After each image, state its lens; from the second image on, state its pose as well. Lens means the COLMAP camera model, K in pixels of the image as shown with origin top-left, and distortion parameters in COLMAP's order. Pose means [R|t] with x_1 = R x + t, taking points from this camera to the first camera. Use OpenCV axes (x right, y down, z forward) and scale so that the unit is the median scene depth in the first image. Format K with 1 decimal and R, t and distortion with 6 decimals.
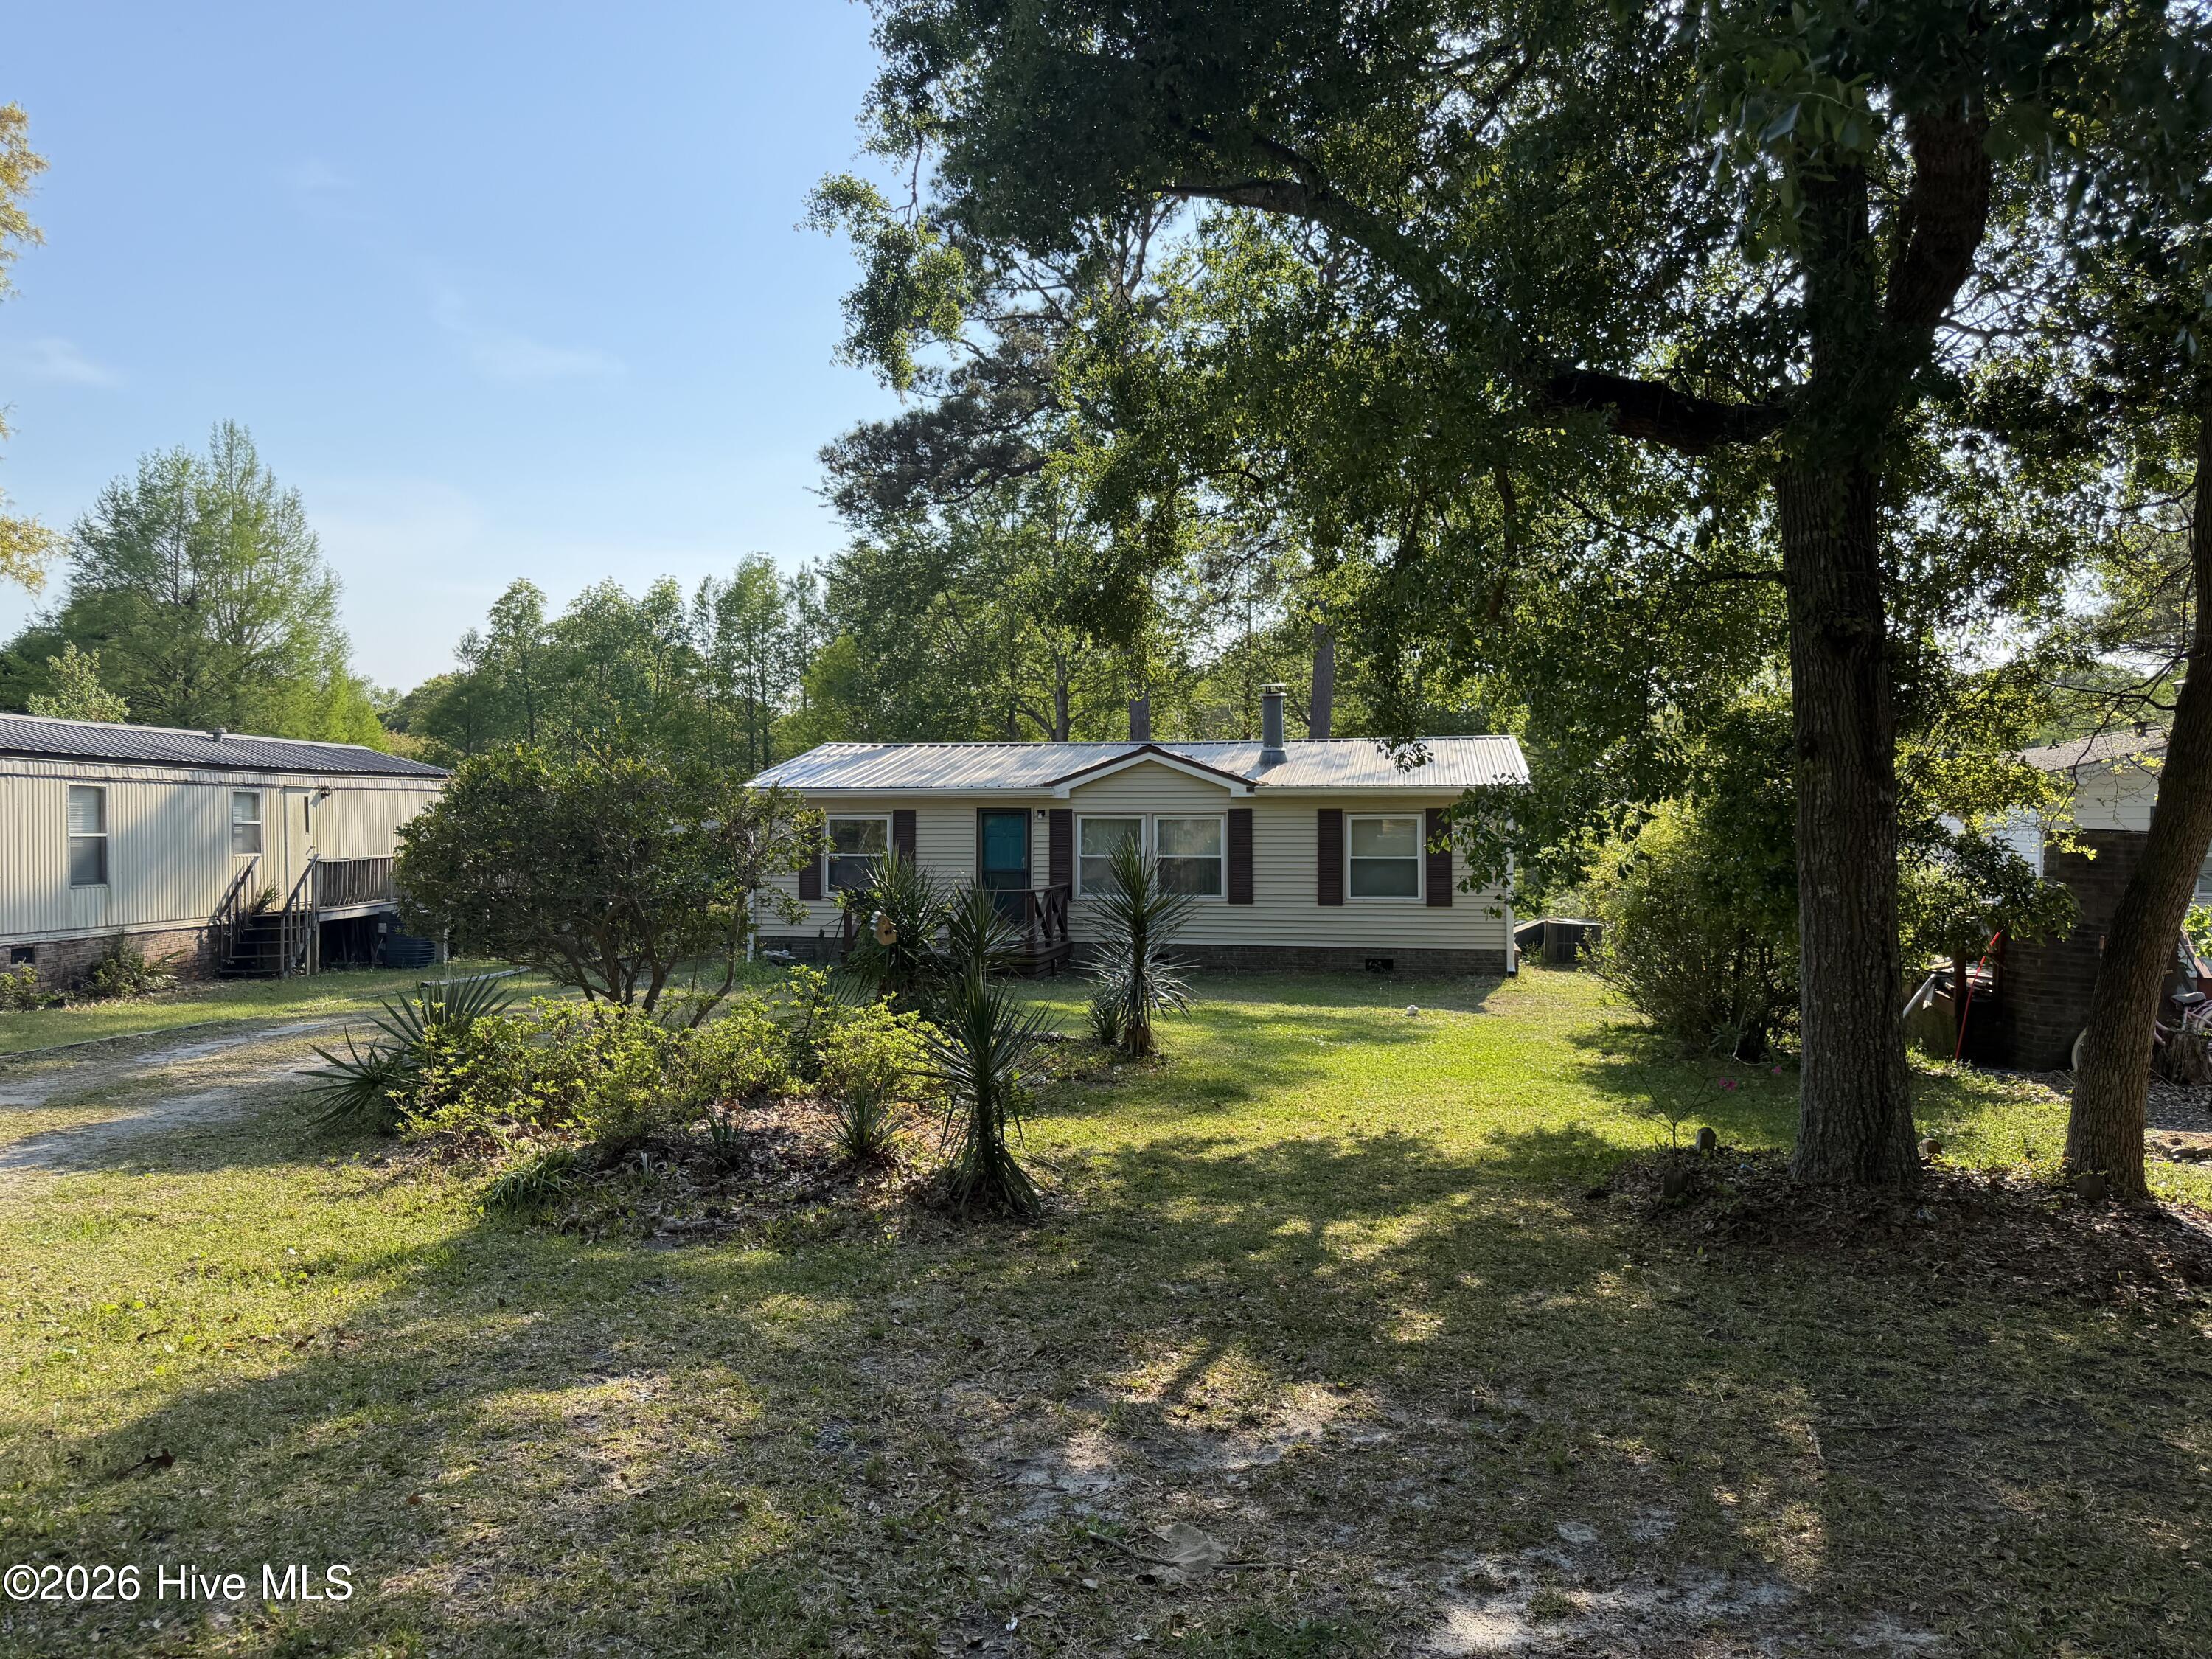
lens RADIAL K [[1542.0, 0, 1105.6], [0, 1542.0, 829.4], [0, 0, 1]] dist [-0.016424, -0.006373]
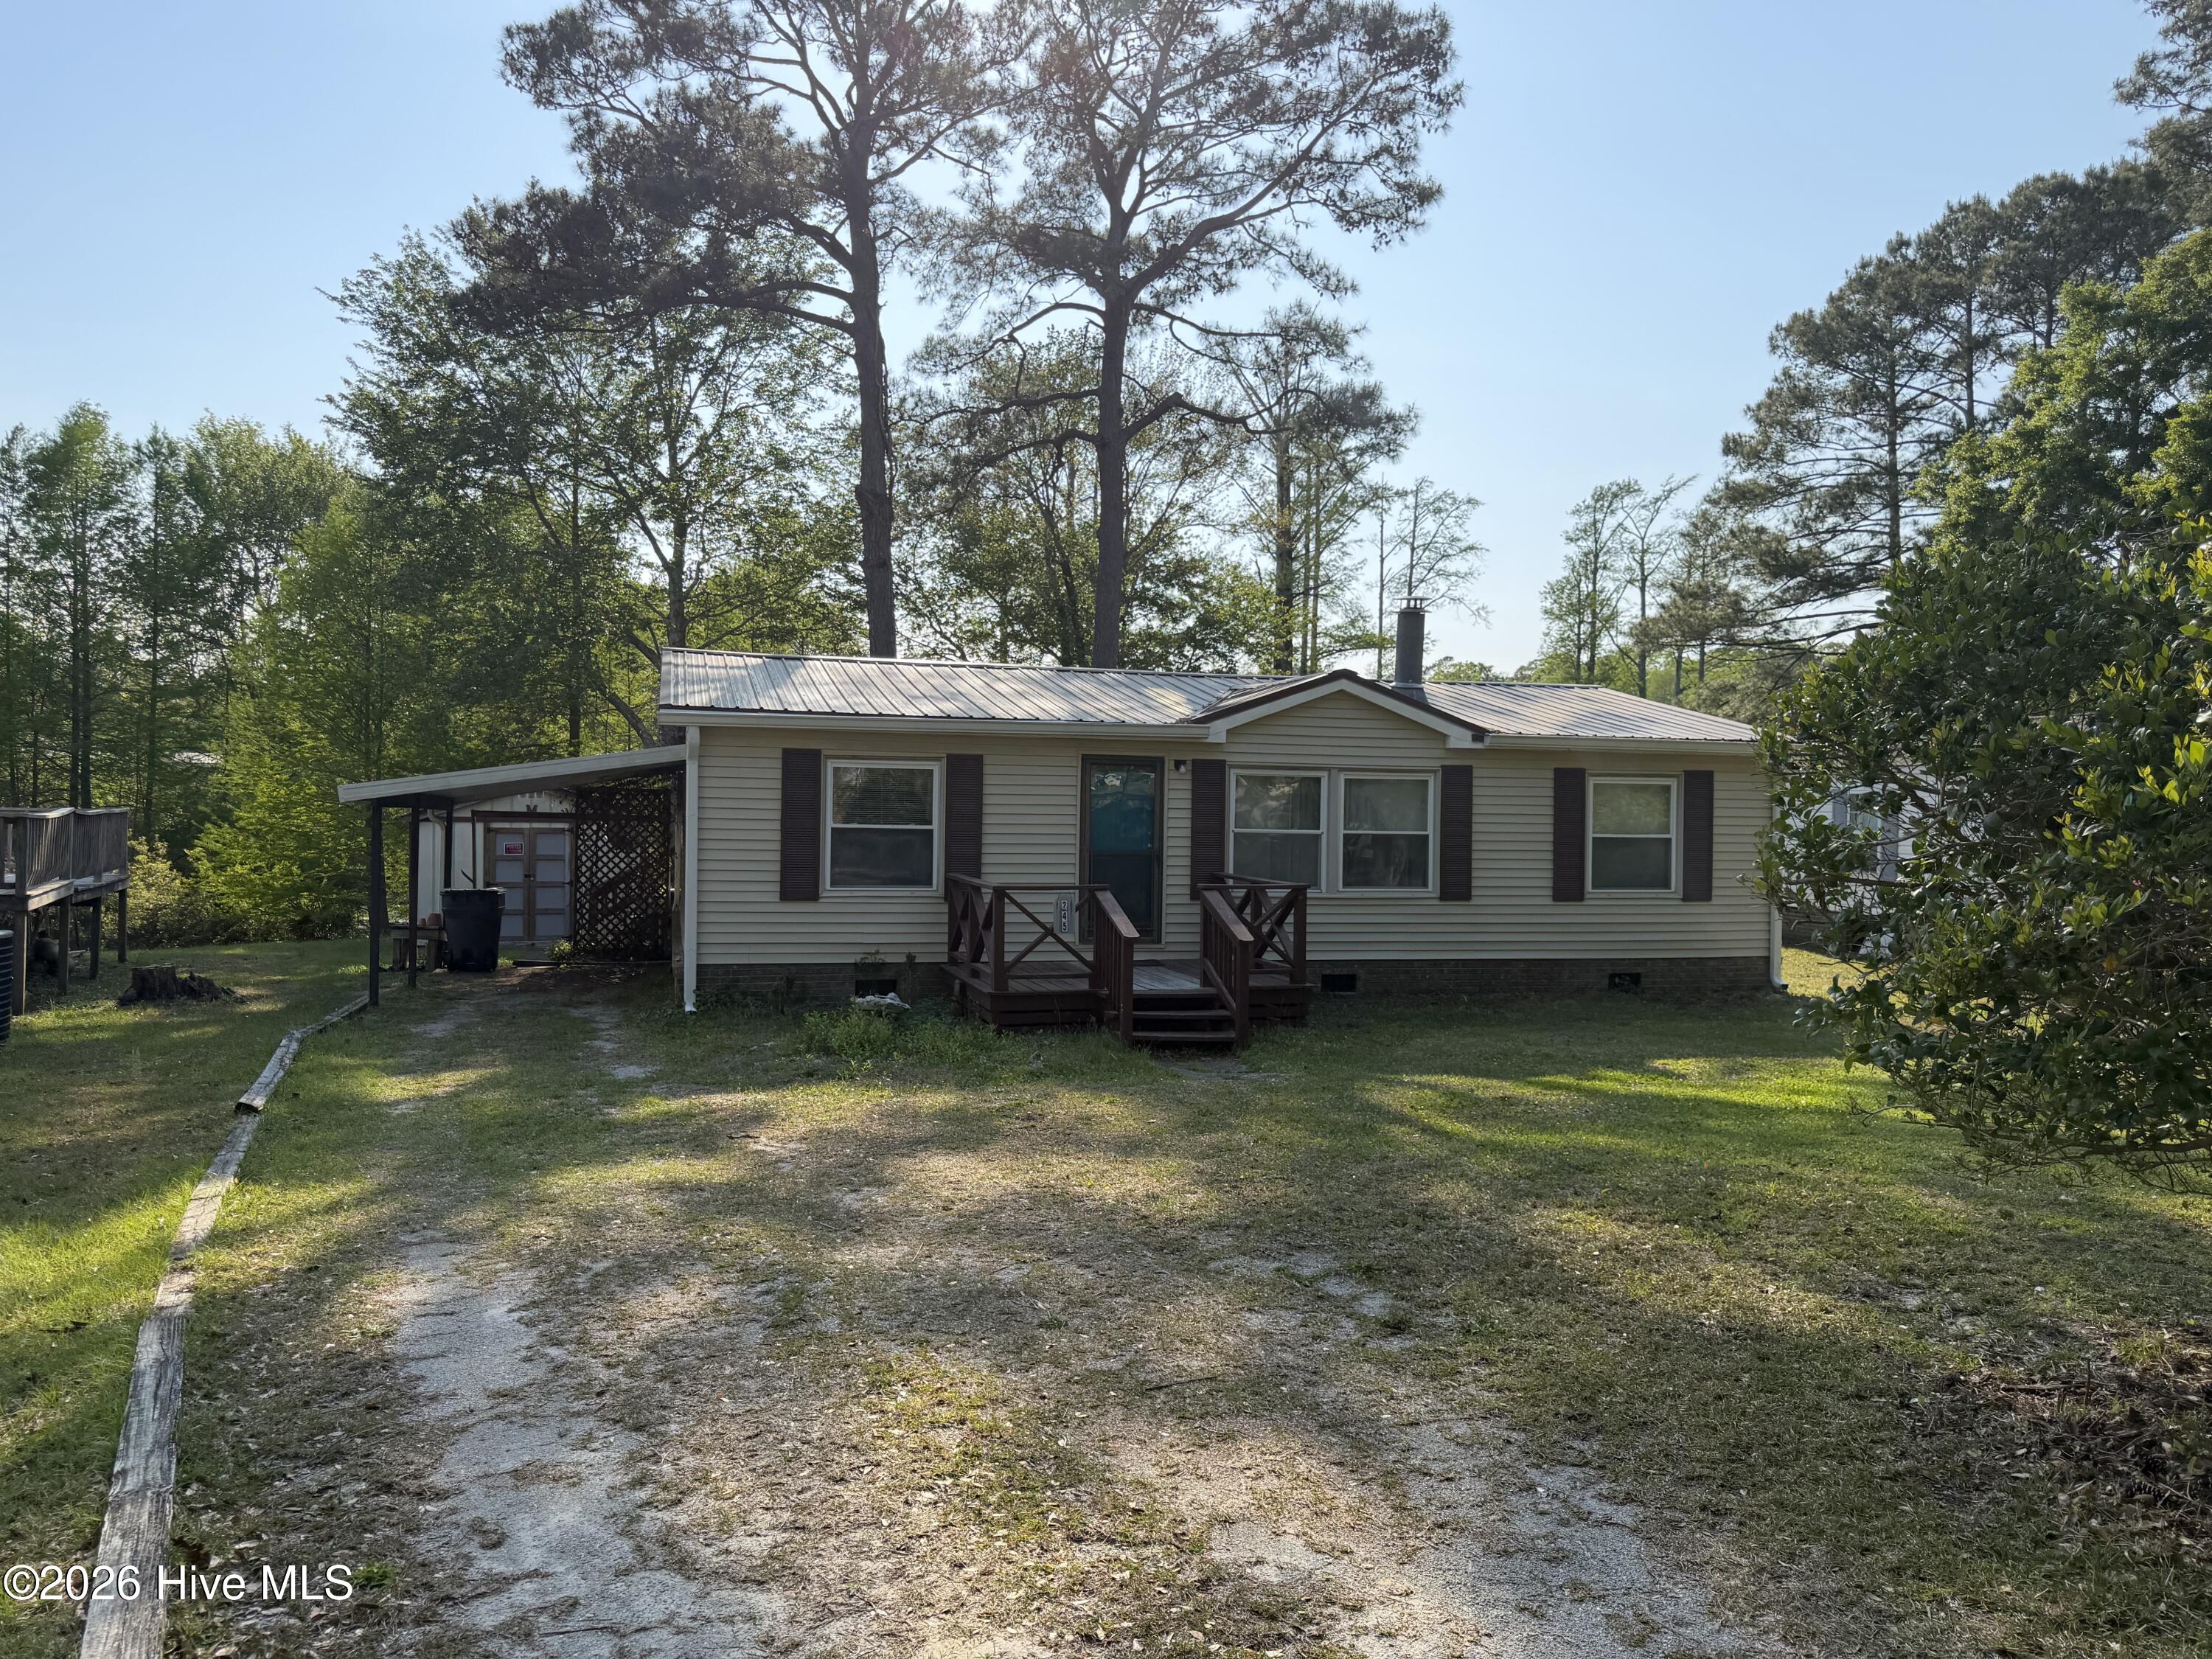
lens RADIAL K [[1542.0, 0, 1106.7], [0, 1542.0, 833.2], [0, 0, 1]] dist [-0.016424, -0.006373]
pose [[0.898821, 0.003437, 0.438302, -0.358173], [-0.014916, 0.999630, 0.022747, 0.003889], [-0.438061, -0.026983, 0.898540, 0.439305]]
